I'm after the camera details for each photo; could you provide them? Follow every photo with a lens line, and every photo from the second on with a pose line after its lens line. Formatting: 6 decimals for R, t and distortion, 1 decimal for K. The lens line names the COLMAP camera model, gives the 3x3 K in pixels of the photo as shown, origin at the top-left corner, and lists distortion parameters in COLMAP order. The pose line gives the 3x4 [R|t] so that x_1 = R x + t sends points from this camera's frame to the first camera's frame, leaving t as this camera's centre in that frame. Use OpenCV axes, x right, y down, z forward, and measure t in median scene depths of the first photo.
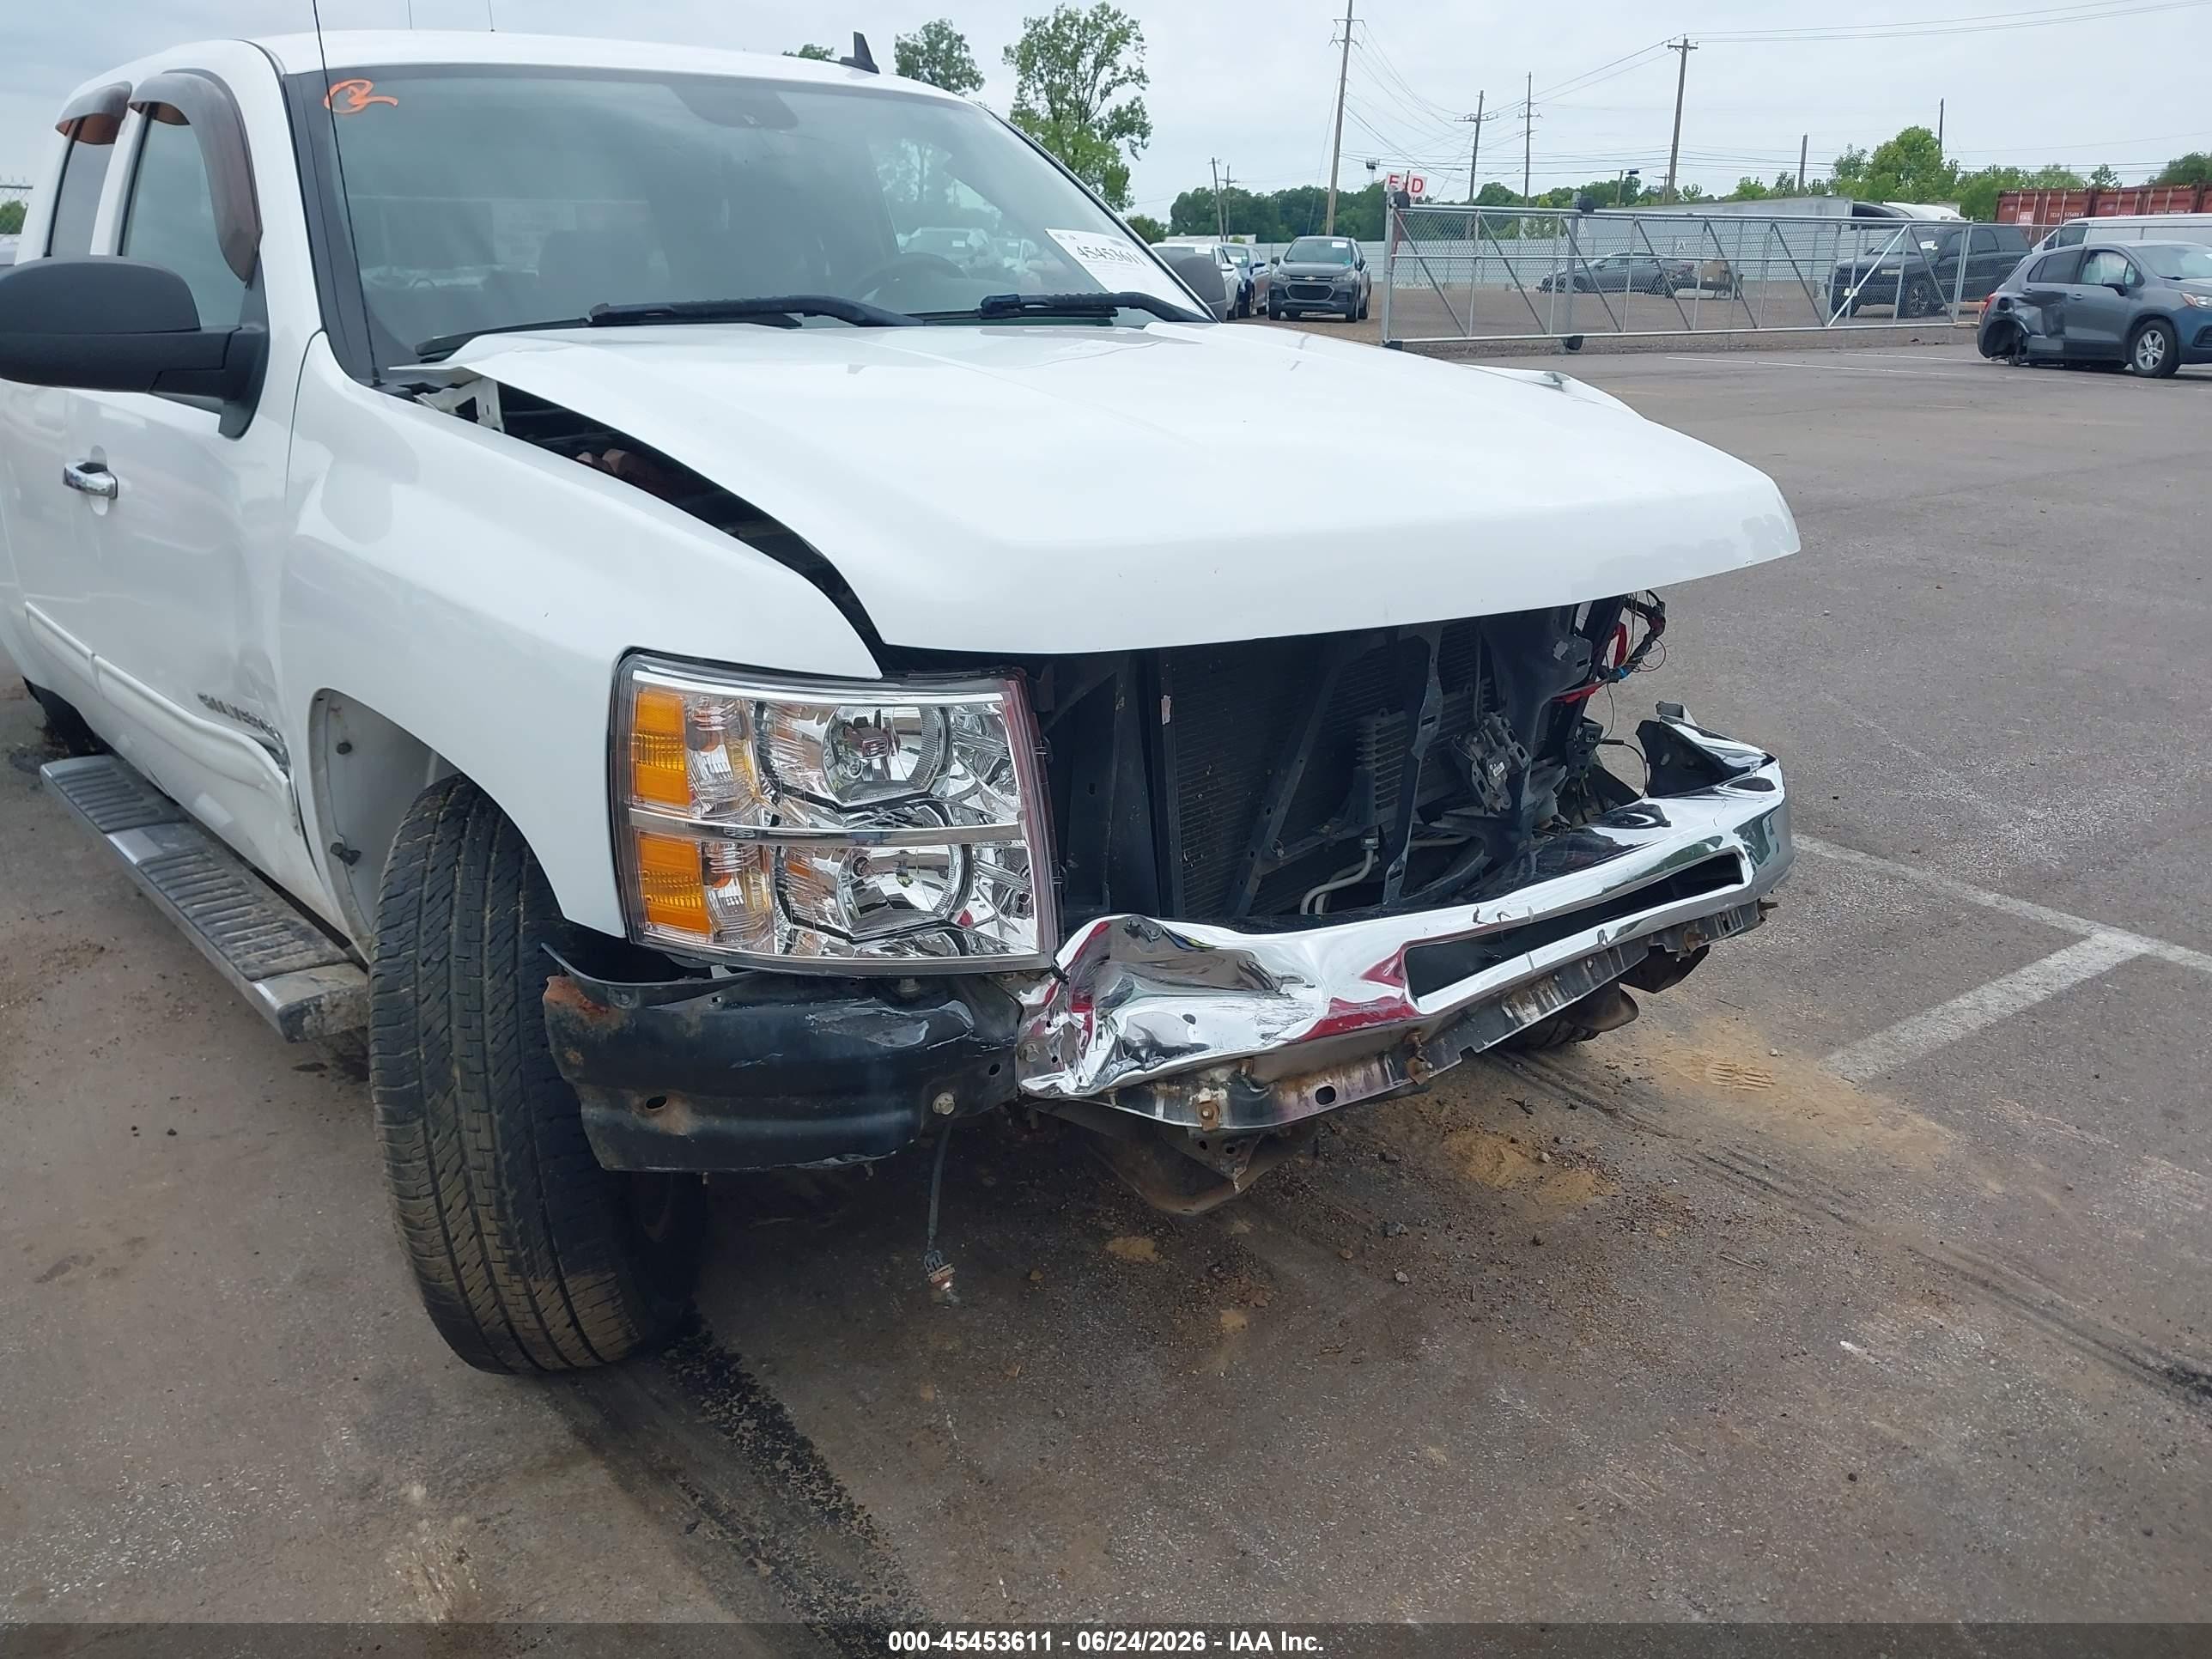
lens RADIAL K [[1747.0, 0, 1054.1], [0, 1747.0, 838.0], [0, 0, 1]] dist [0.142516, -0.351090]
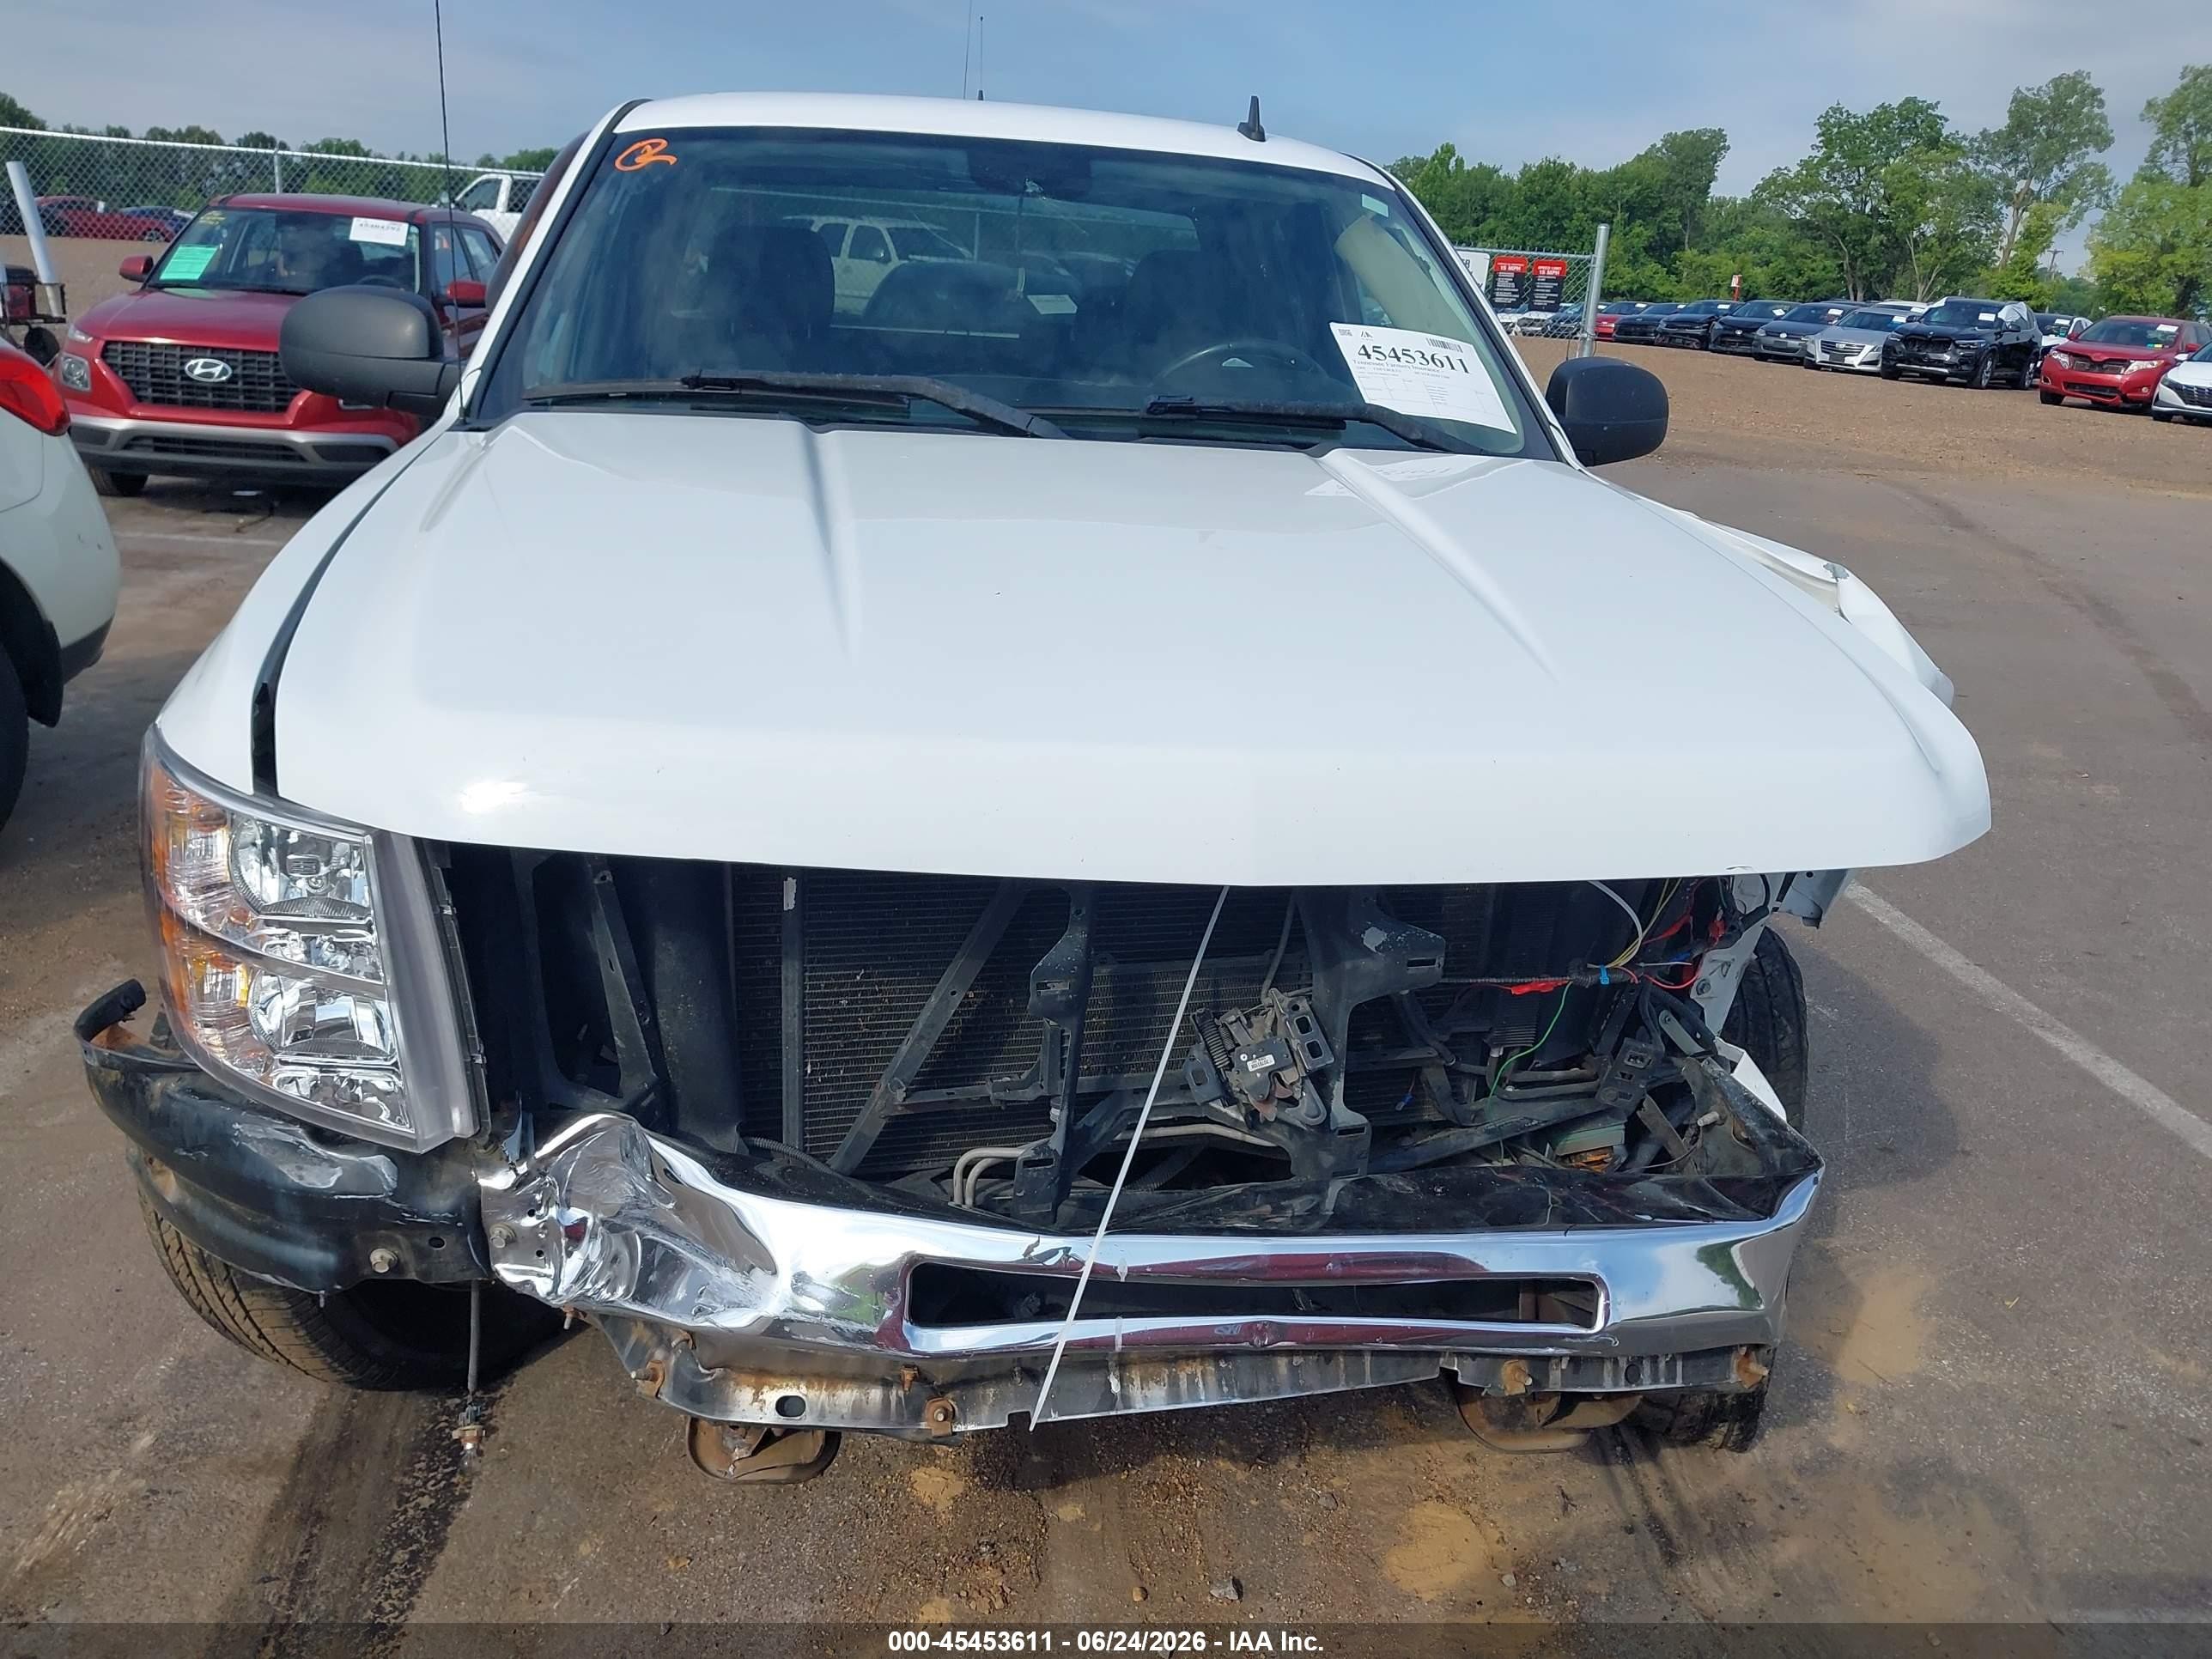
lens RADIAL K [[1737.7, 0, 1114.3], [0, 1737.7, 835.4], [0, 0, 1]] dist [0.017035, -0.023478]
pose [[0.847553, 0.214169, -0.485578, 0.521183], [-0.223355, 0.973928, 0.039704, -0.147384], [0.481421, 0.074805, 0.873291, 0.299608]]
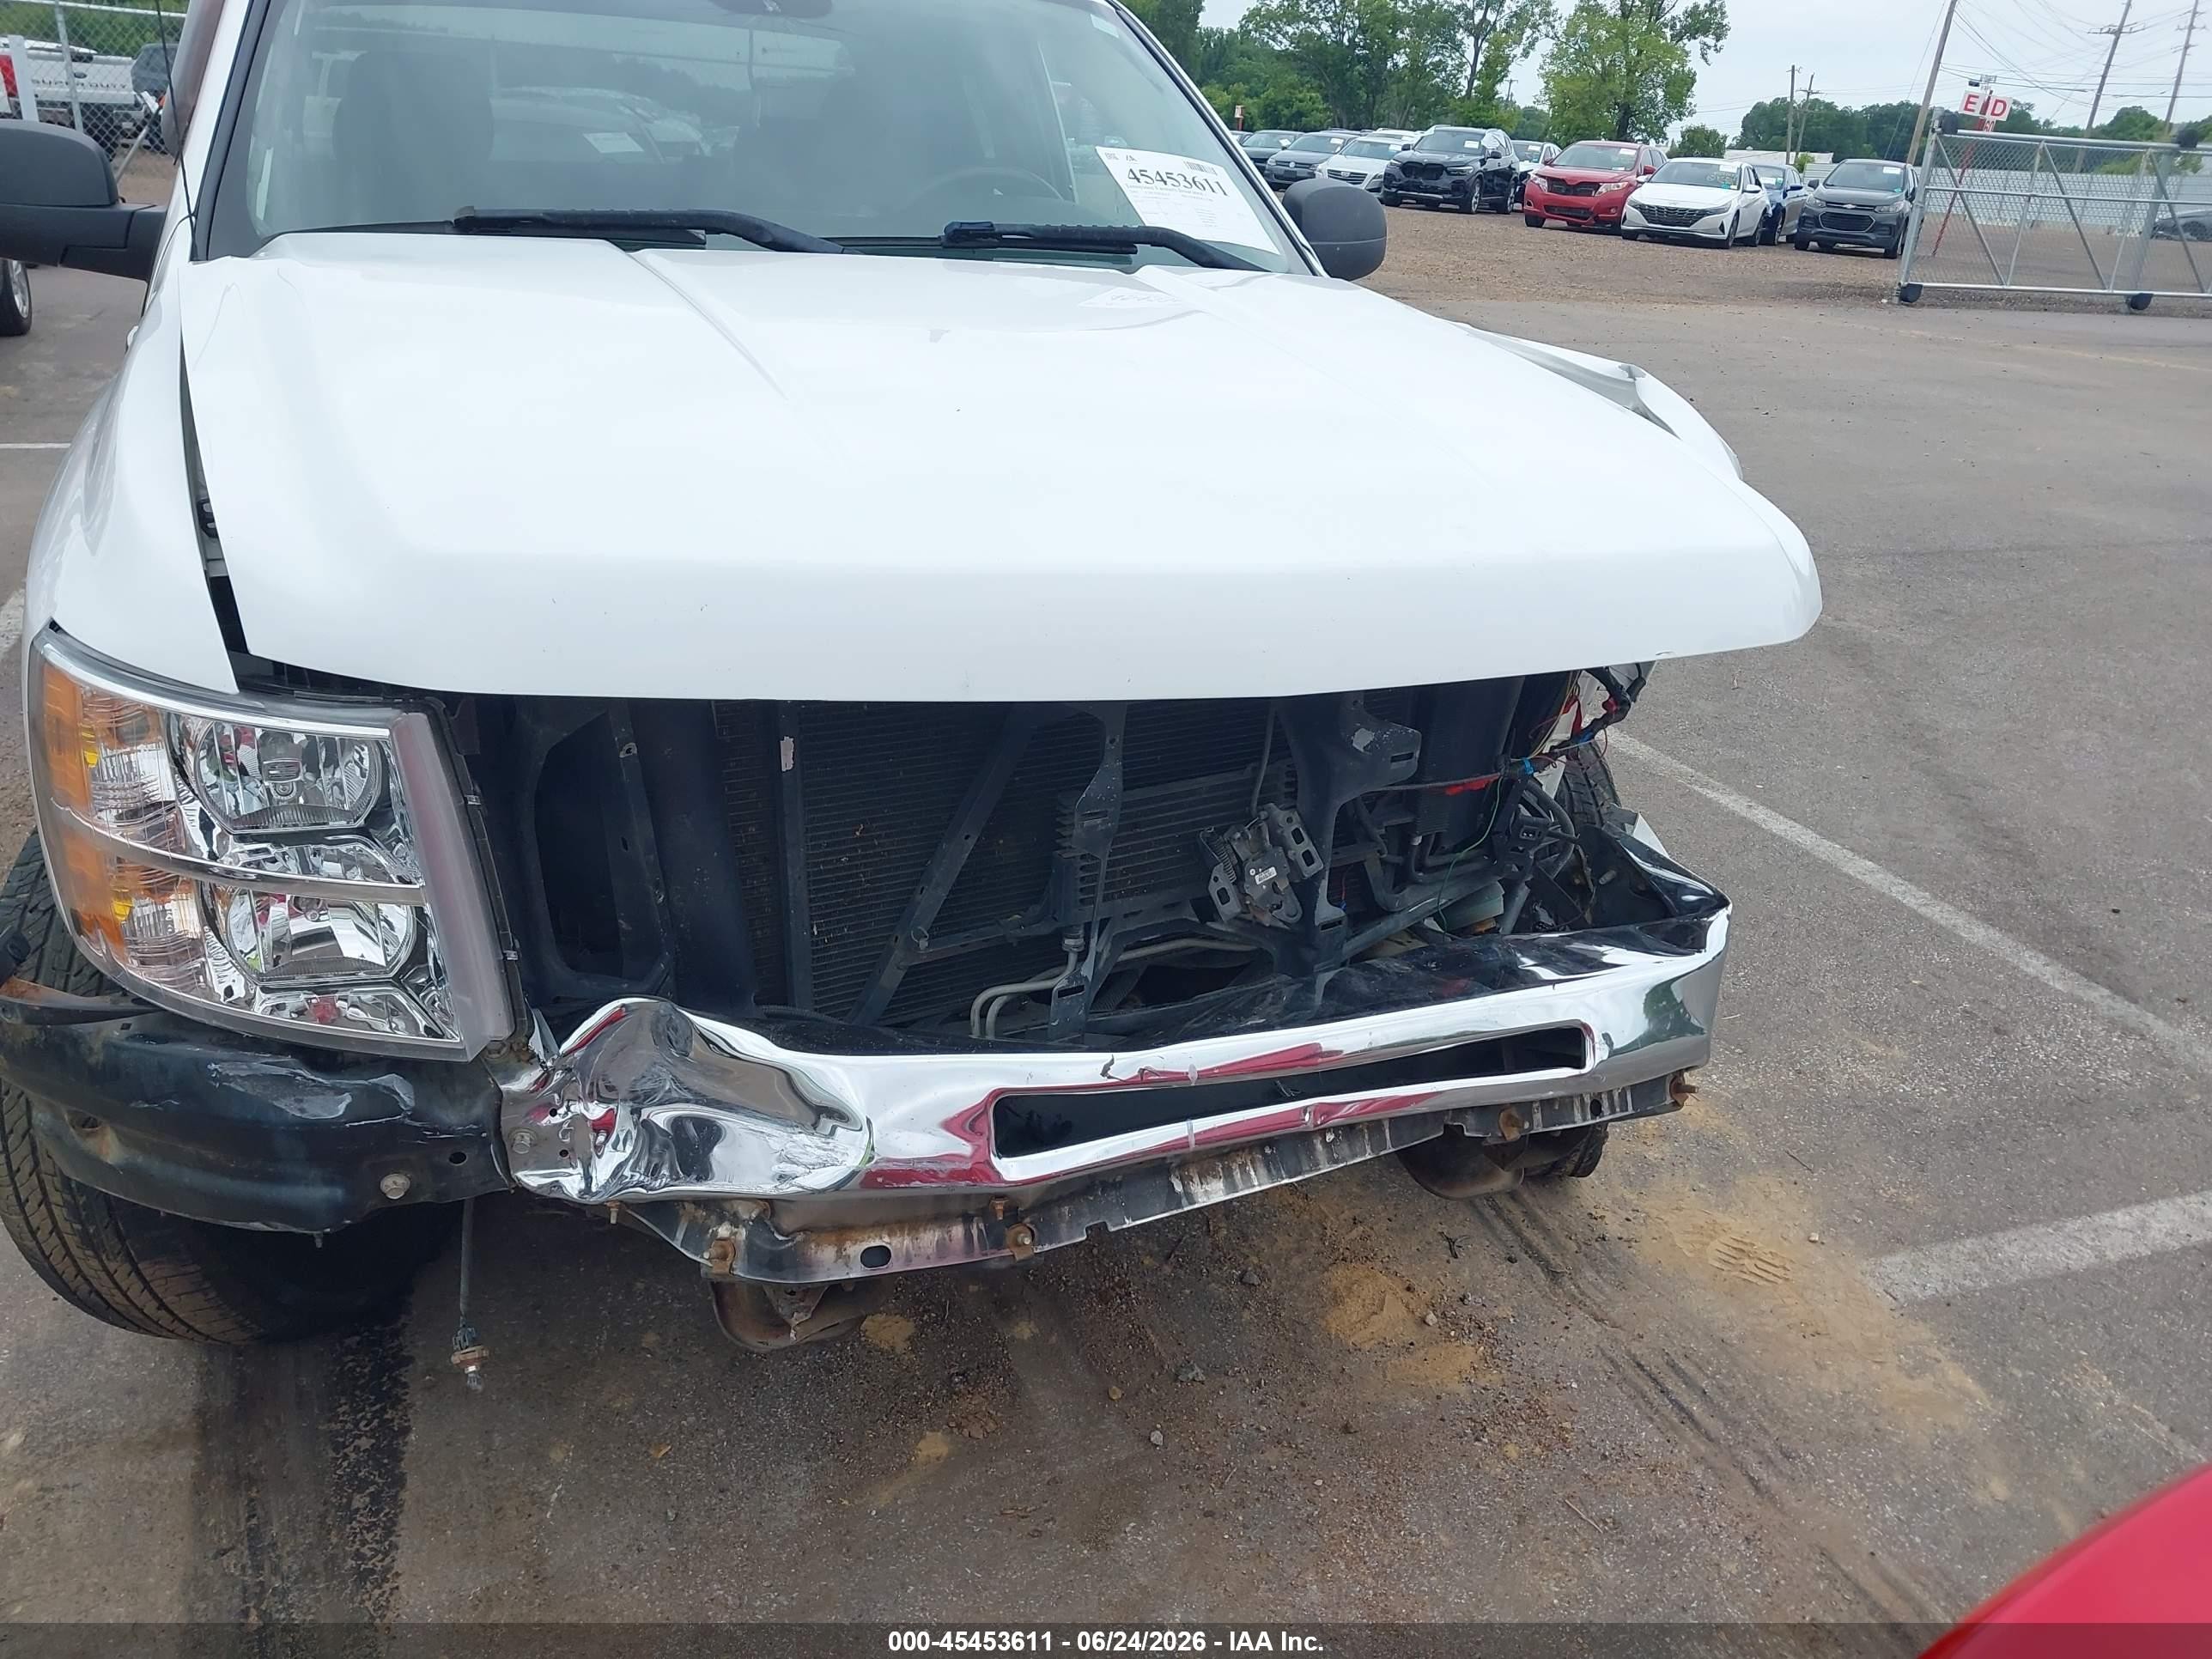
lens RADIAL K [[1734.3, 0, 1106.0], [0, 1734.3, 829.5], [0, 0, 1]] dist [0.015122, -0.010838]
pose [[0.957610, 0.152990, -0.244086, 0.358961], [-0.138899, 0.987535, 0.074041, -0.104368], [0.252371, -0.036999, 0.966923, 0.218722]]
